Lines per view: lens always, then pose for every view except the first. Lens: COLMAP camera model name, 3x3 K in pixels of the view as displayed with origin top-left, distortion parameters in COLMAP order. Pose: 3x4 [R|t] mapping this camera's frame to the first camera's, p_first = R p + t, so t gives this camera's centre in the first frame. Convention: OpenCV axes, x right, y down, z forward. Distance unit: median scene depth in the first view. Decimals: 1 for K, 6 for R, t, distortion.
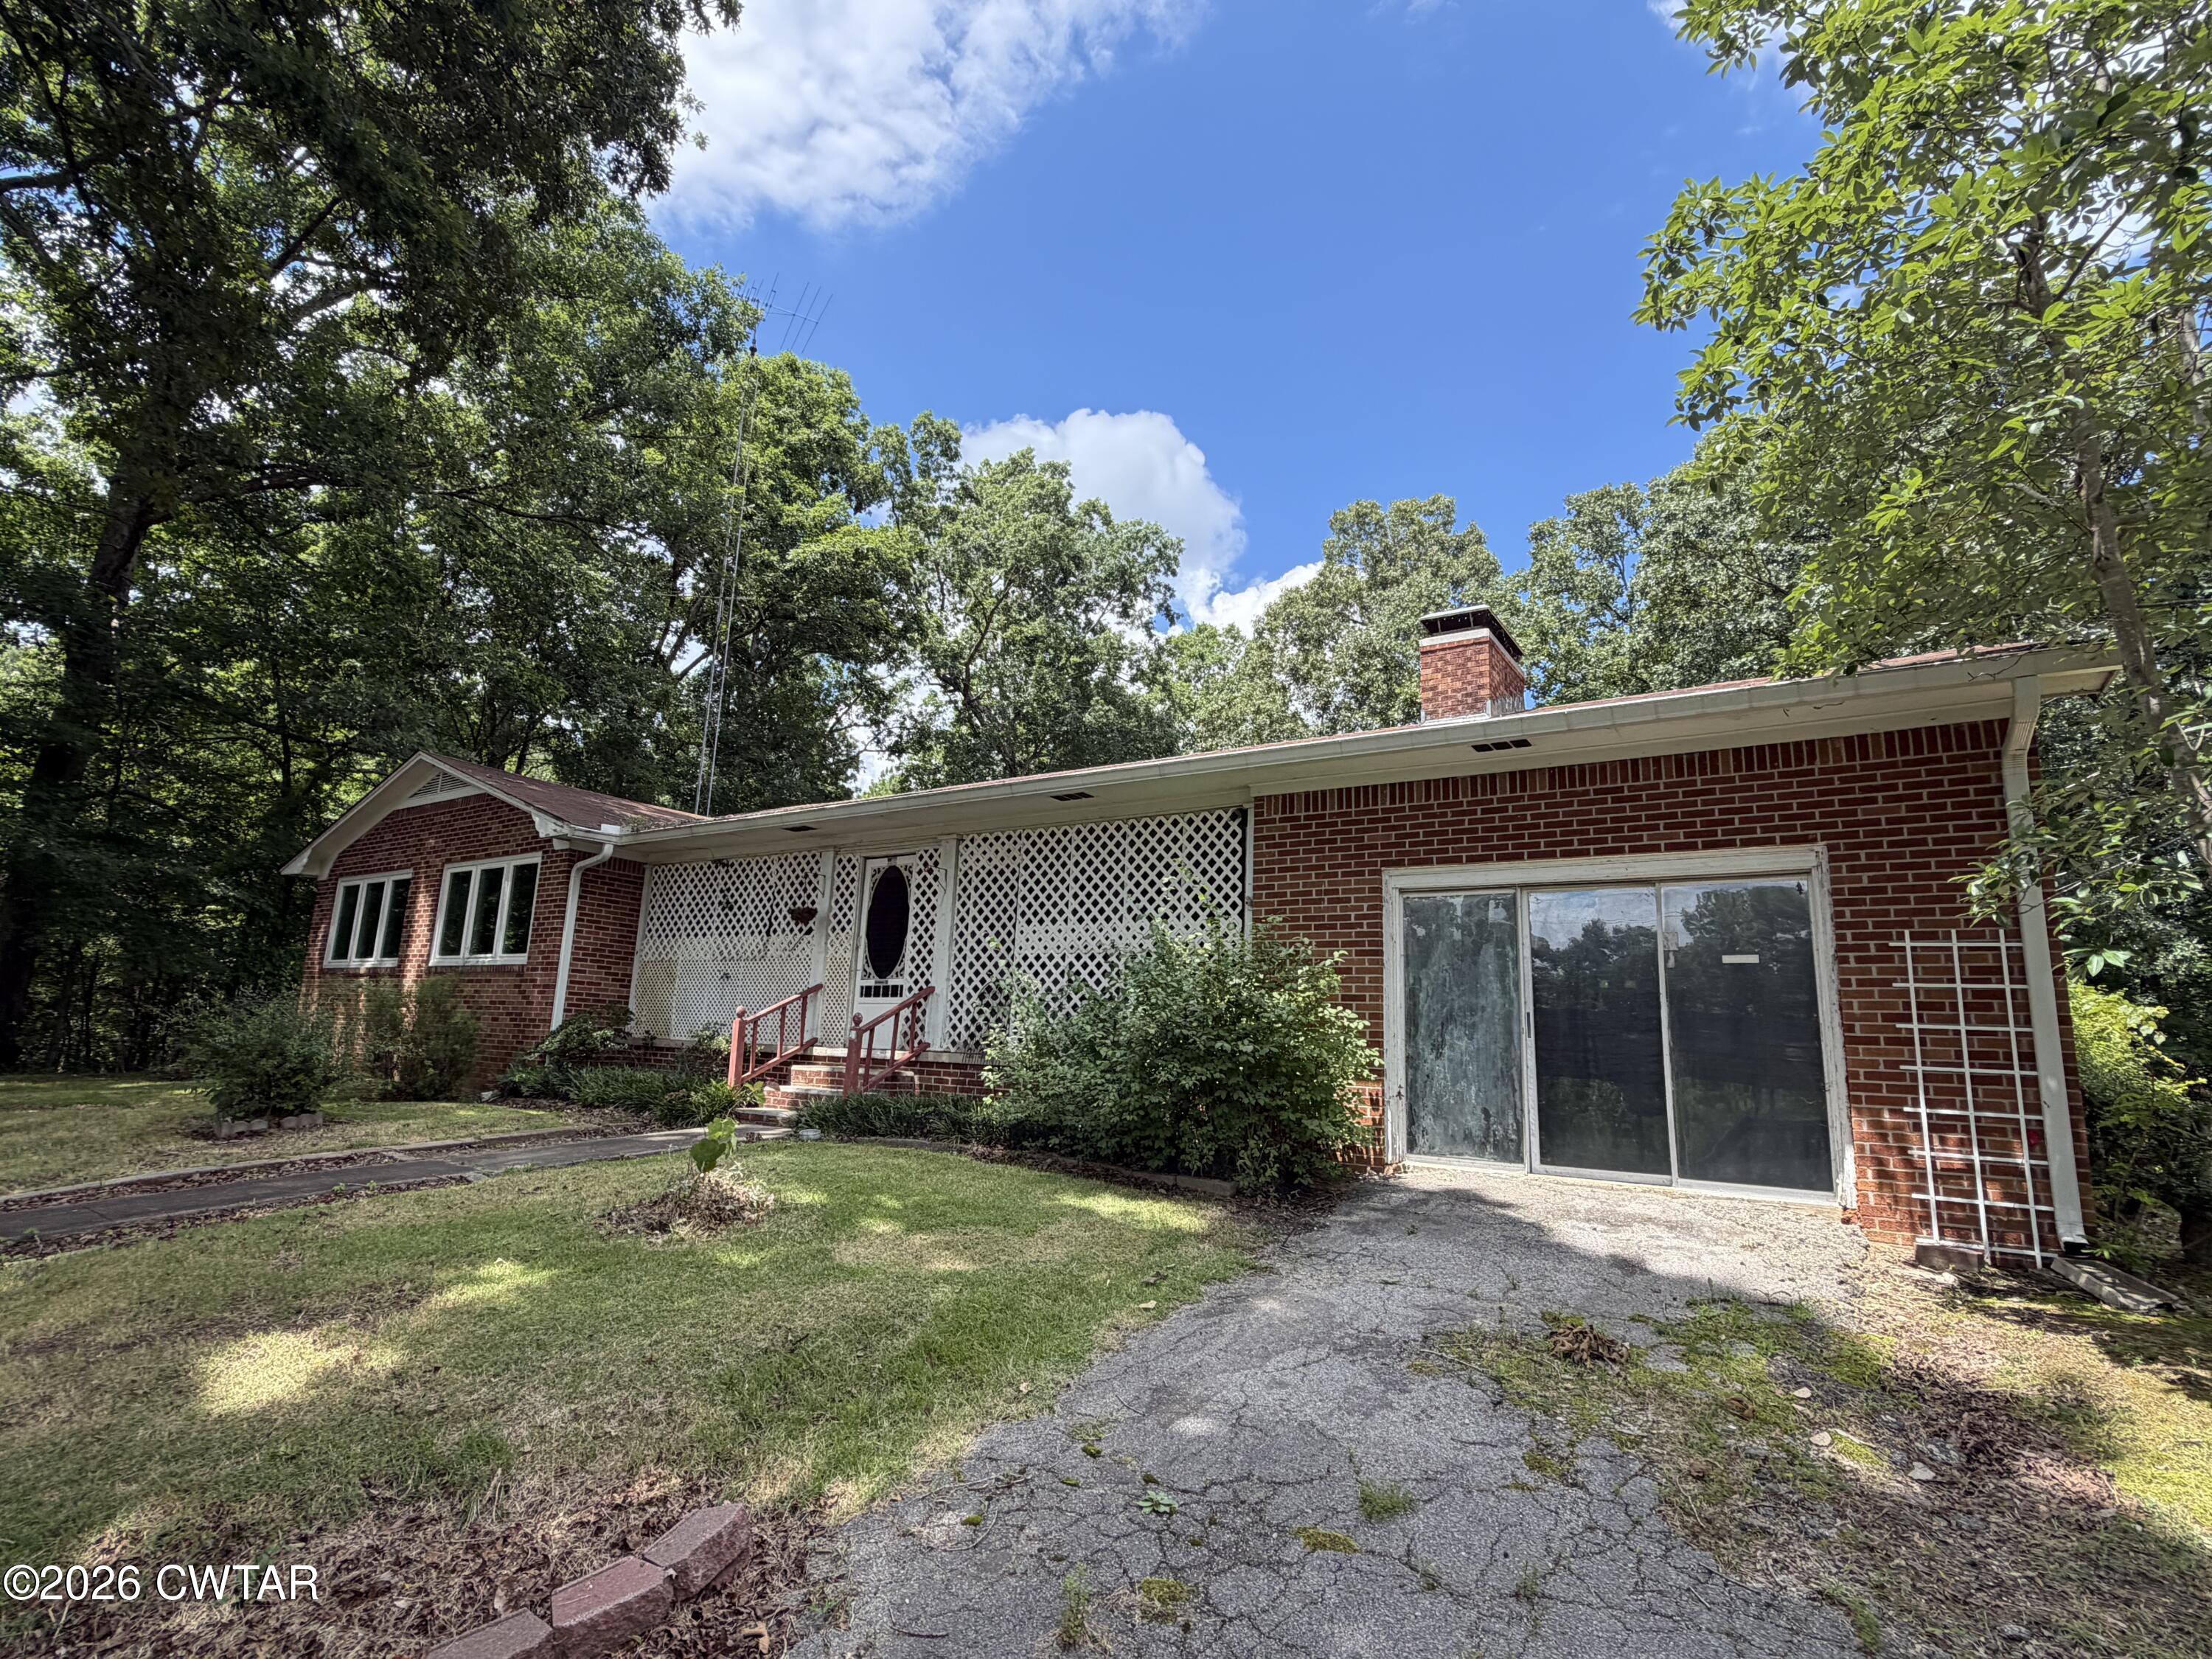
lens RADIAL K [[1092.3, 0, 1107.4], [0, 1092.3, 827.4], [0, 0, 1]] dist [0.001858, -0.000113]
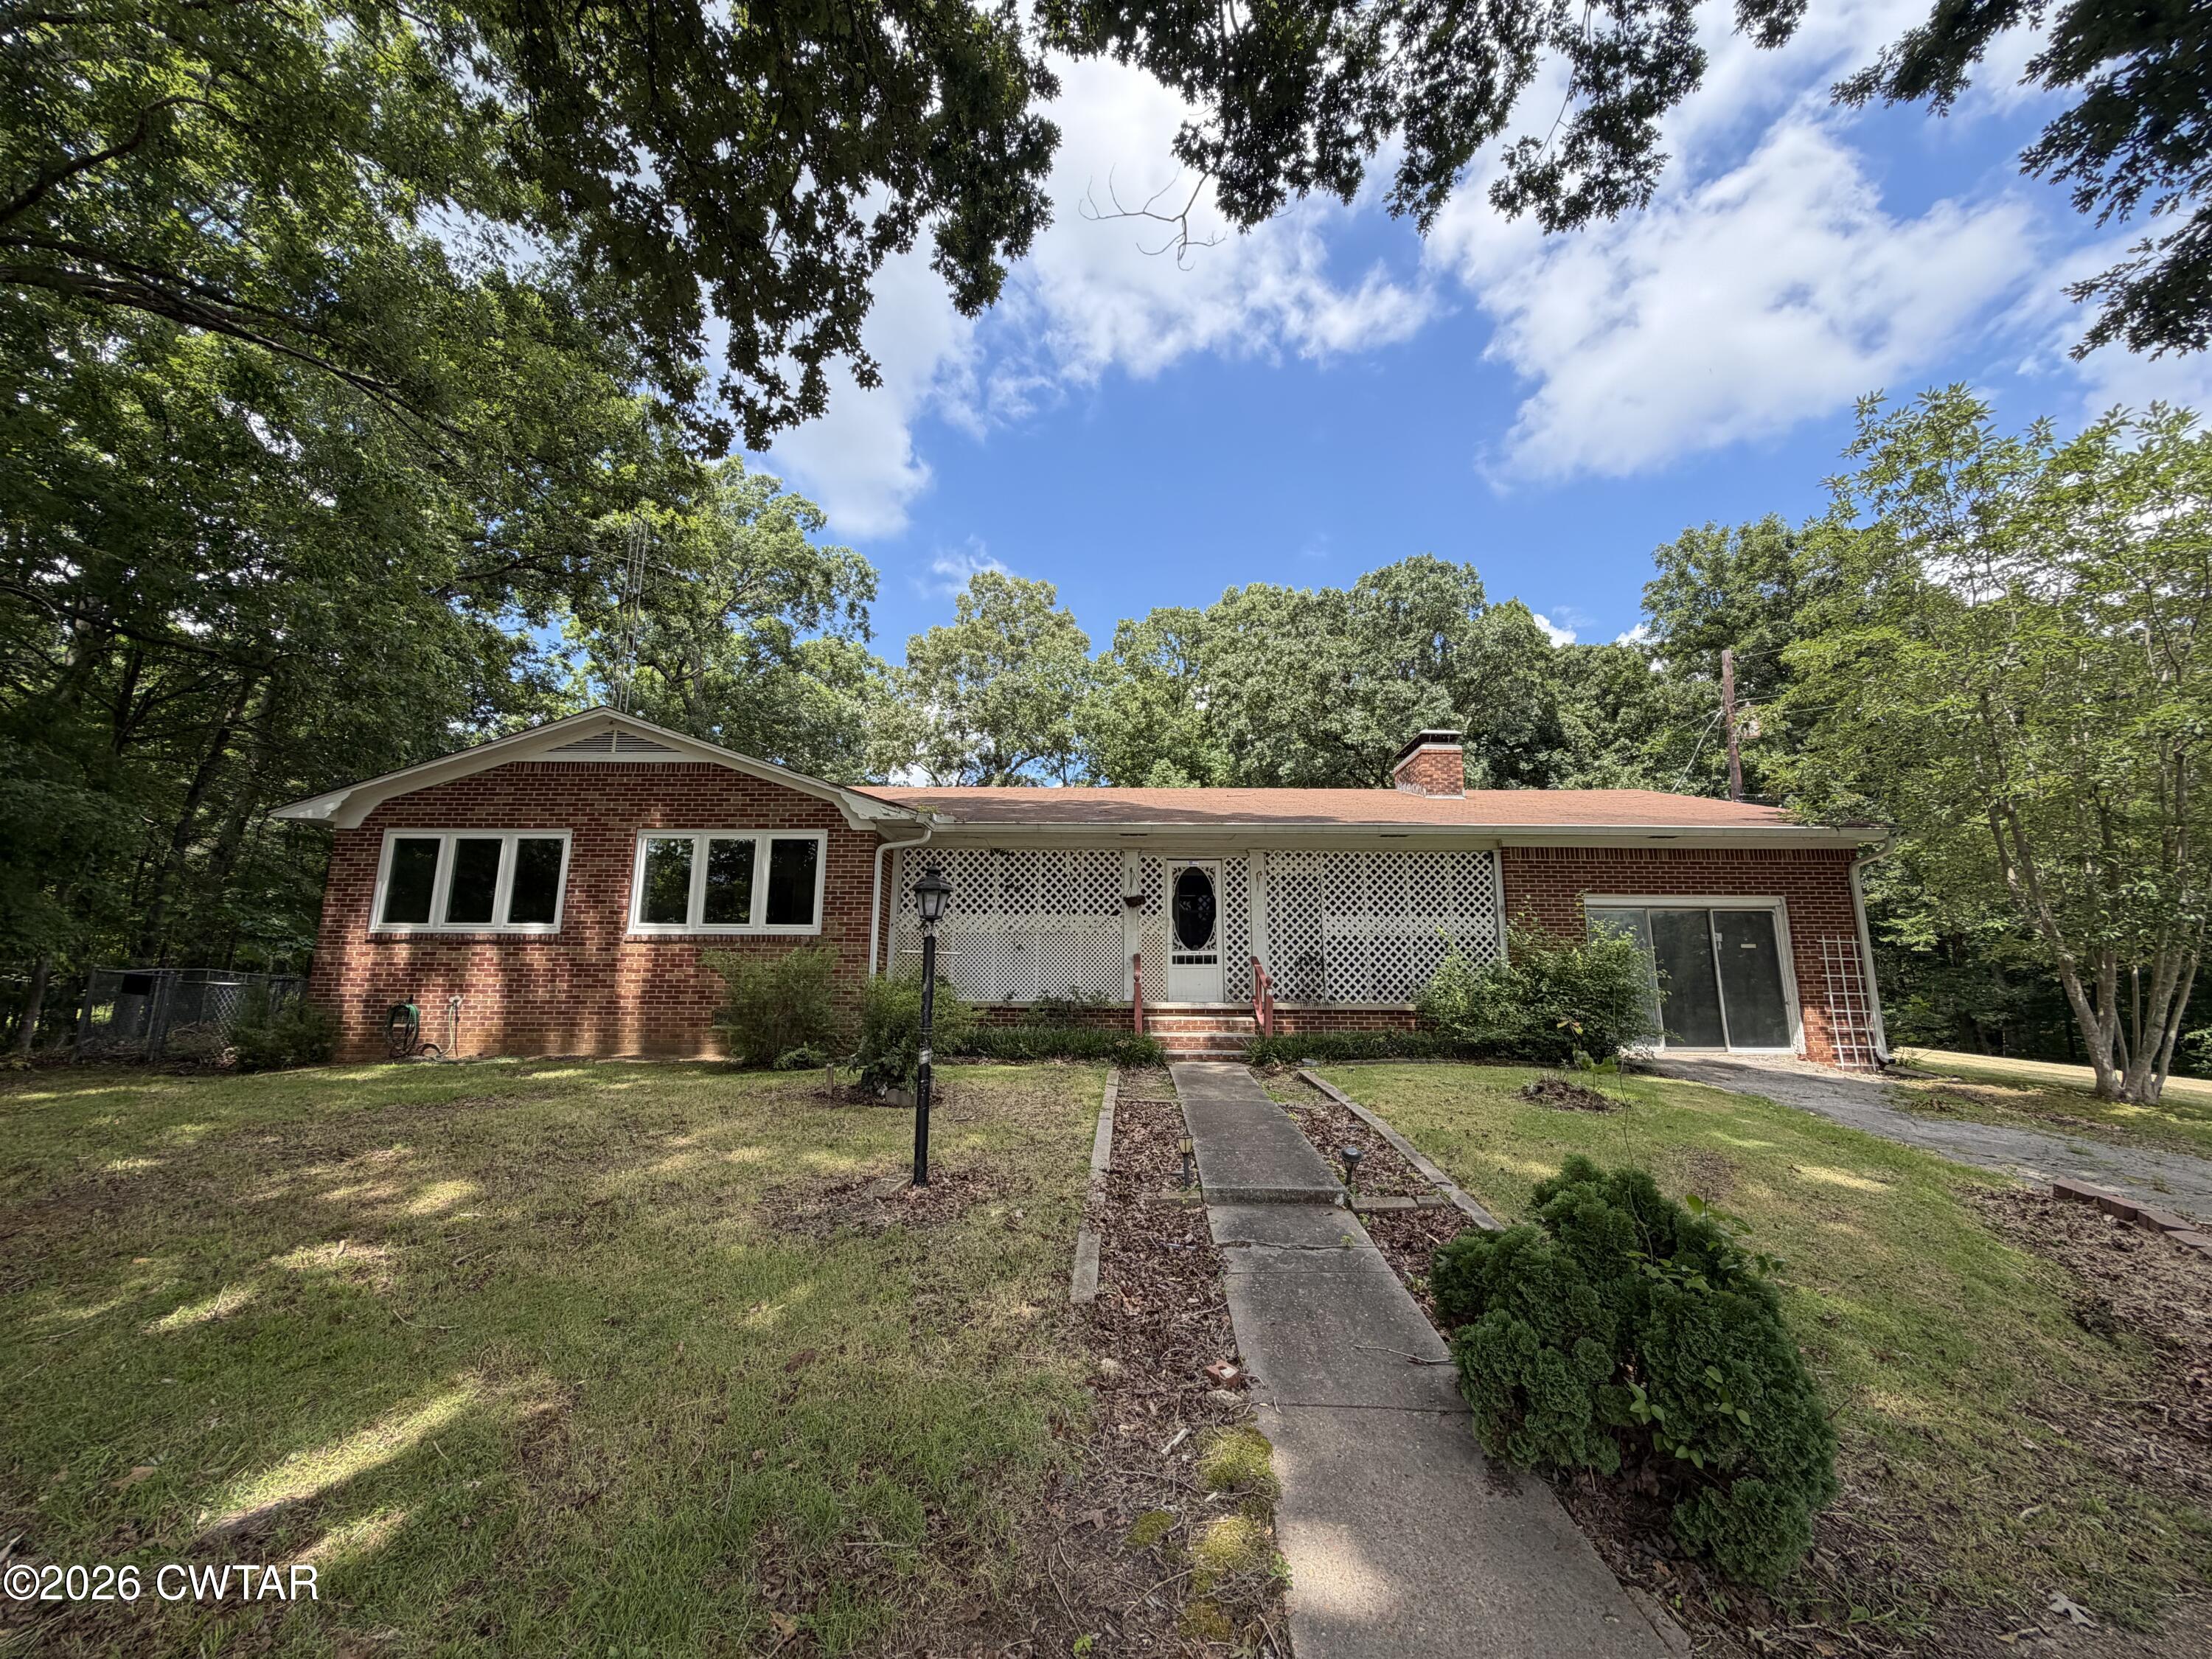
lens RADIAL K [[886.7, 0, 1106.0], [0, 886.7, 832.8], [0, 0, 1]] dist [0.000468, 0.000175]
pose [[0.824884, 0.071641, 0.560745, -1.043654], [-0.085420, 0.996344, -0.001636, 0.005409], [-0.558812, -0.046550, 0.827987, 0.180567]]
